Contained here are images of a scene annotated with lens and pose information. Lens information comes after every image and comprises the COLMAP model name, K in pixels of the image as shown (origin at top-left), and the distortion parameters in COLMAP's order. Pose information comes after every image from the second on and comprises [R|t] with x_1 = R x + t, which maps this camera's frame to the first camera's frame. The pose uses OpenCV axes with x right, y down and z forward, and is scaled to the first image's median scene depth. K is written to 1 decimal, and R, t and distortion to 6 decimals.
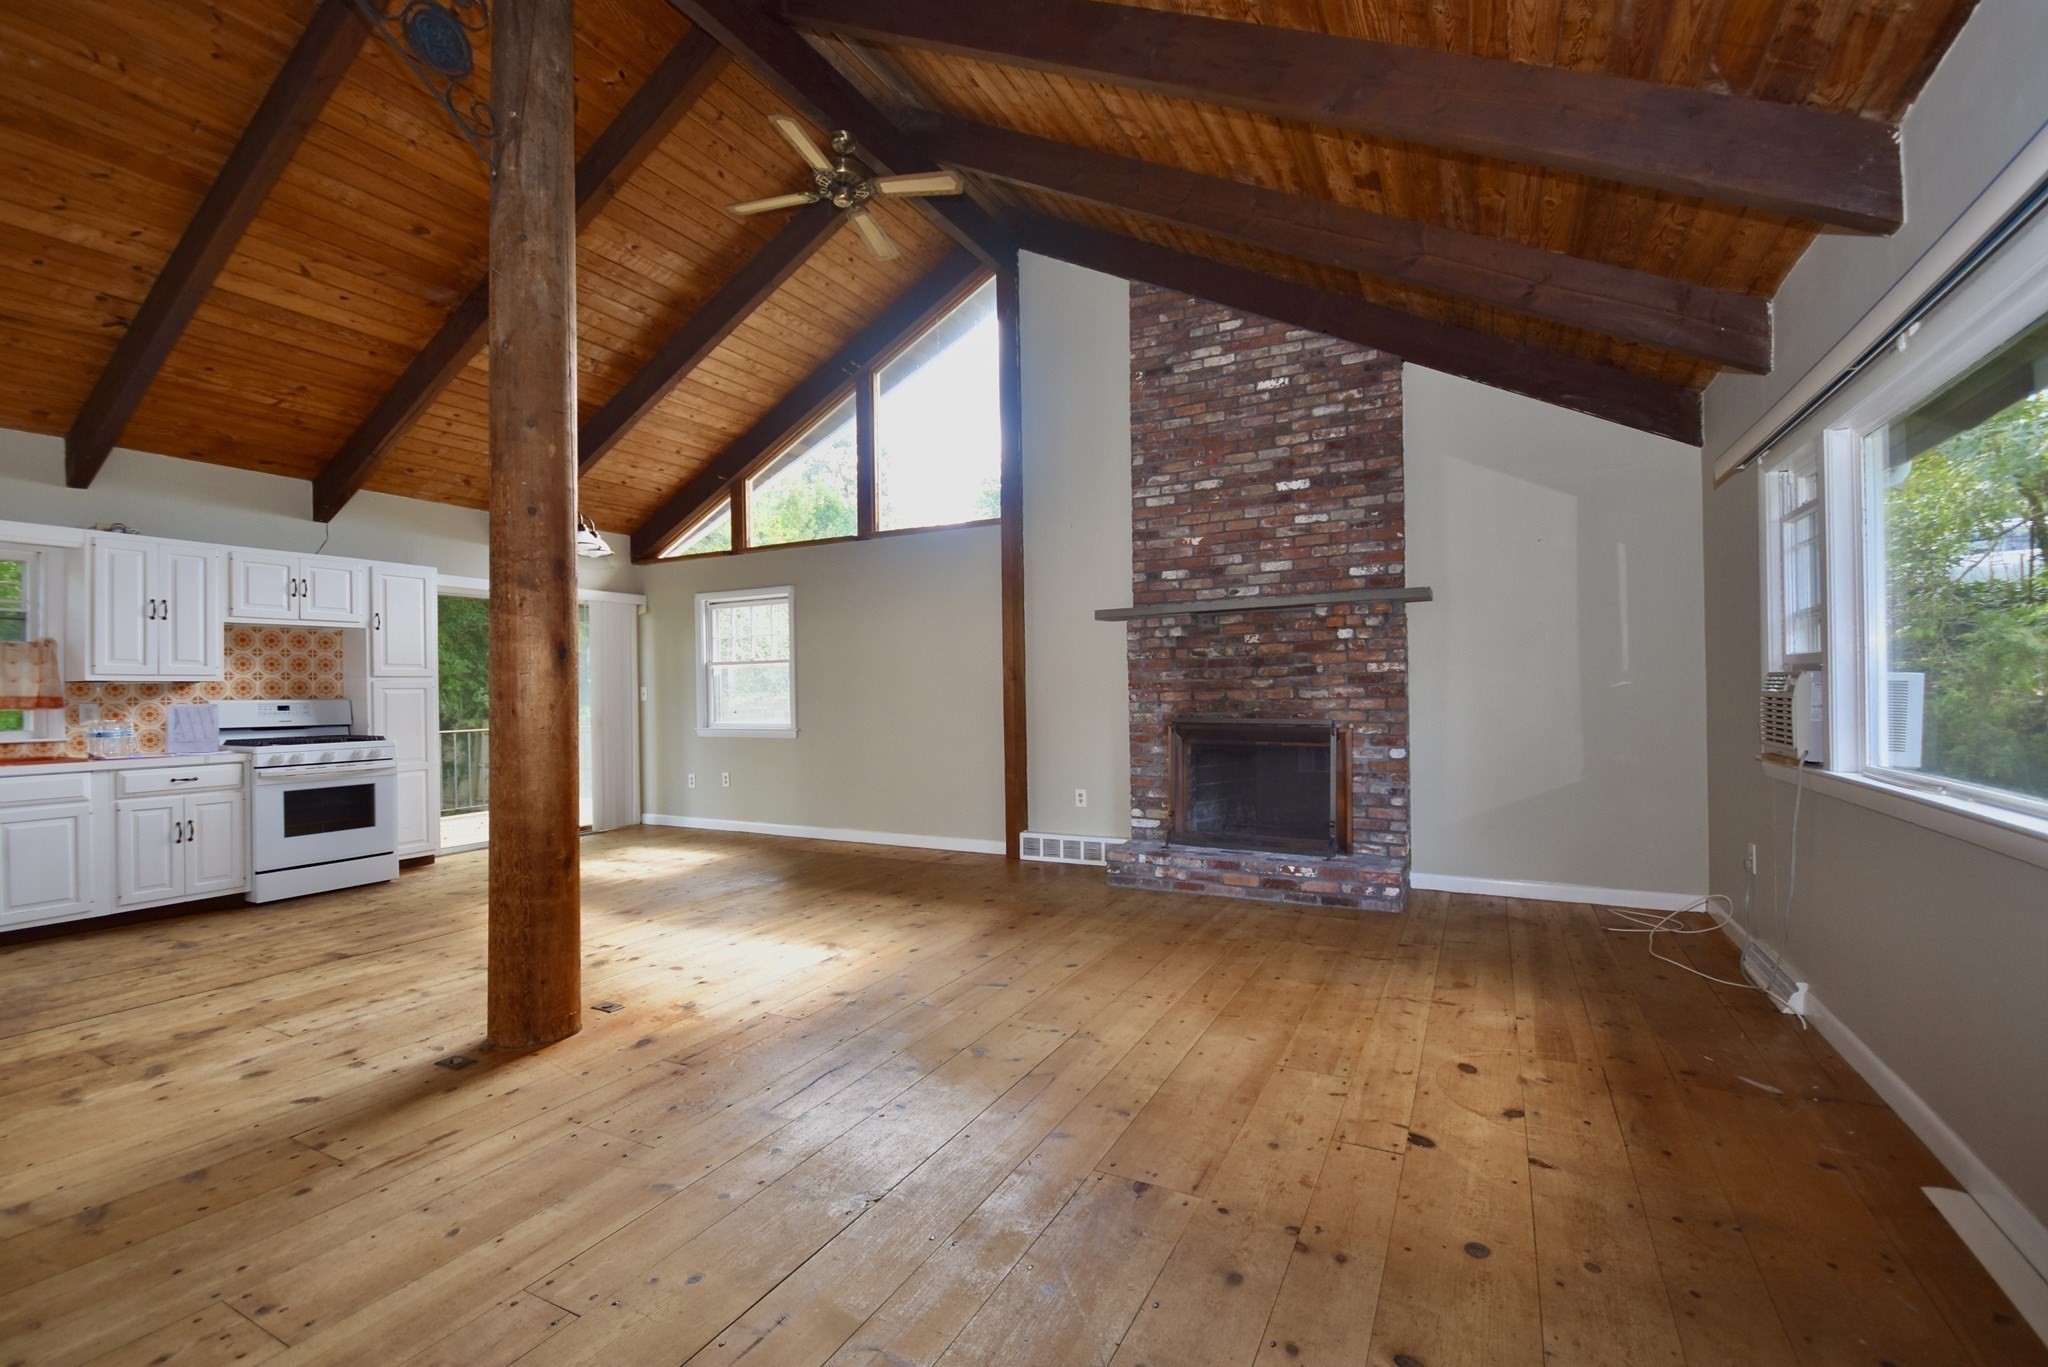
lens RADIAL K [[895.2, 0, 1022.3], [0, 895.2, 686.2], [0, 0, 1]] dist [0.007535, -0.011863]
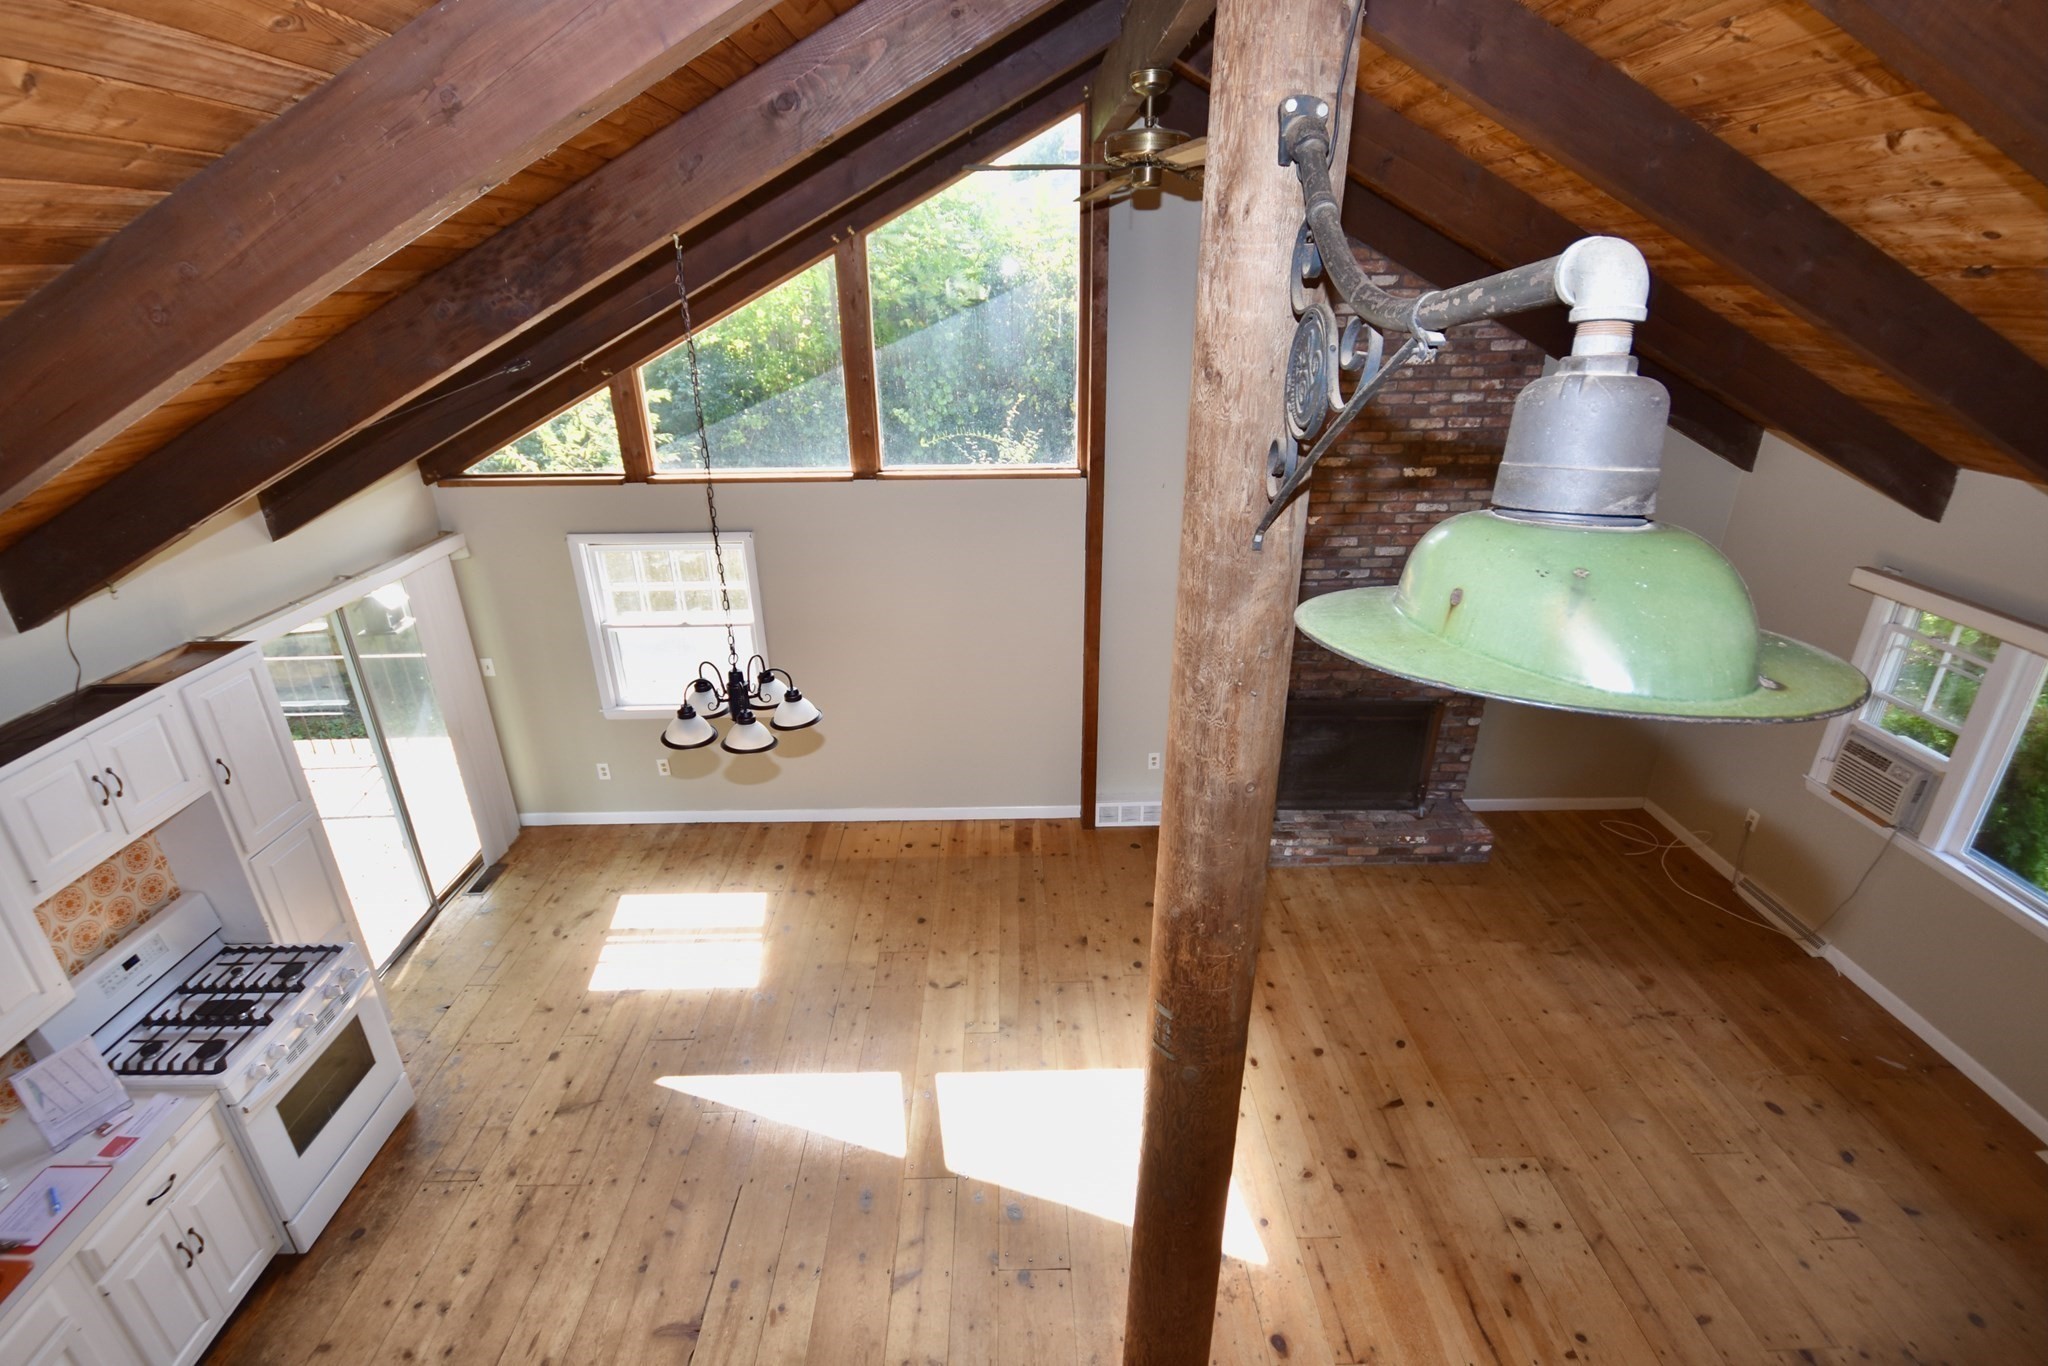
lens RADIAL K [[927.9, 0, 1023.2], [0, 927.9, 687.3], [0, 0, 1]] dist [0.009536, -0.012259]
pose [[0.878258, -0.184942, 0.440975, -0.578853], [-0.004731, 0.918776, 0.394752, -0.411745], [-0.478163, -0.348781, 0.806047, 0.307598]]
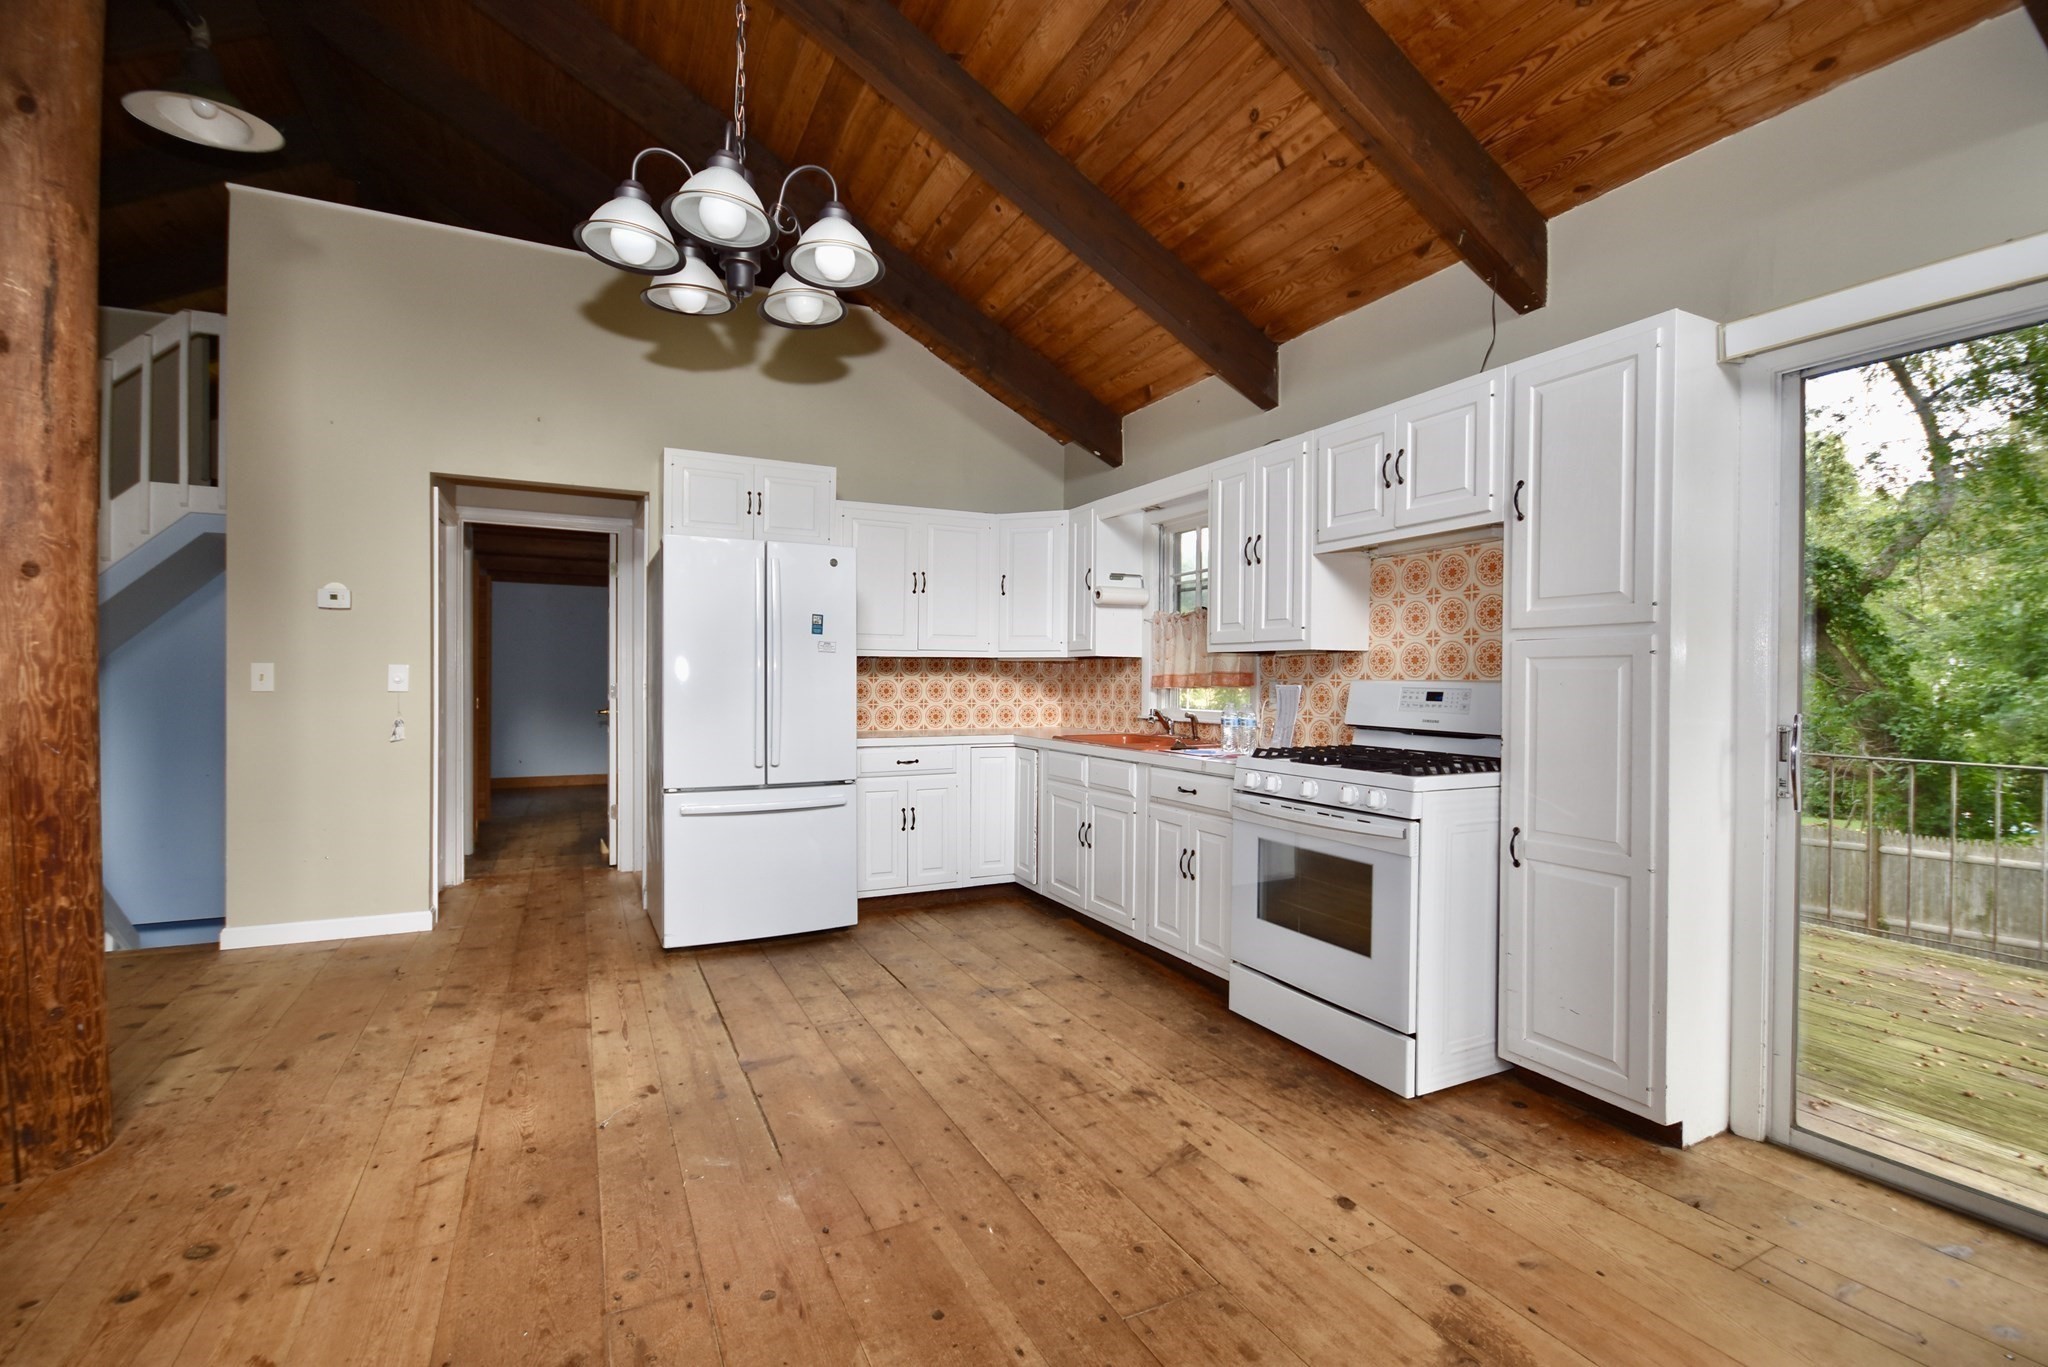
lens RADIAL K [[895.2, 0, 1022.3], [0, 895.2, 686.2], [0, 0, 1]] dist [0.007535, -0.011863]
pose [[-0.584990, 0.015240, -0.810897, -0.261197], [0.004051, 0.999866, 0.015869, 0.009354], [0.811030, 0.005999, -0.584974, 1.185583]]
